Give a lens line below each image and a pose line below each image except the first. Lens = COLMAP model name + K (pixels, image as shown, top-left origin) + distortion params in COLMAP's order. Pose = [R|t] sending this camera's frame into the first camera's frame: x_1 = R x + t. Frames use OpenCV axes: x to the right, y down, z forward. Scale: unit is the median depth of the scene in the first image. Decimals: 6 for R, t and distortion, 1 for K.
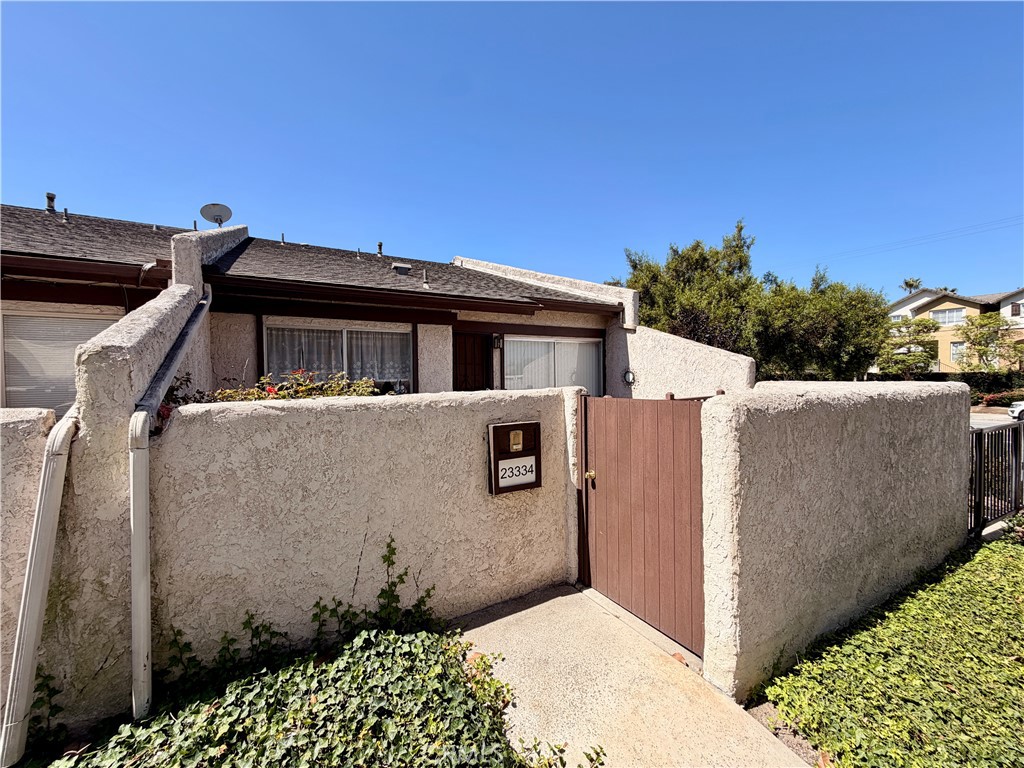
lens RADIAL K [[407.6, 0, 511.3], [0, 407.6, 383.2], [0, 0, 1]] dist [0.000300, 0.000121]
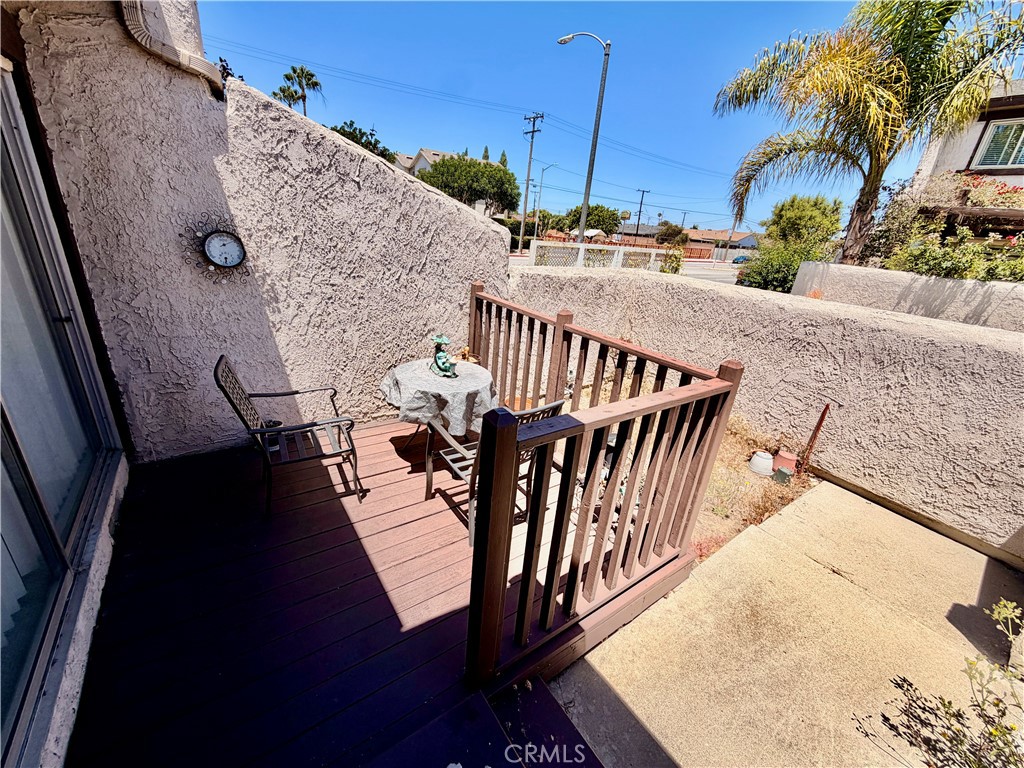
lens RADIAL K [[405.2, 0, 512.0], [0, 405.2, 384.0], [0, 0, 1]] dist [0.001557, 0.000258]
pose [[-0.097363, -0.359175, 0.928178, -0.106605], [-0.074785, 0.932612, 0.353046, -0.066364], [-0.992435, -0.035040, -0.117662, 1.123336]]
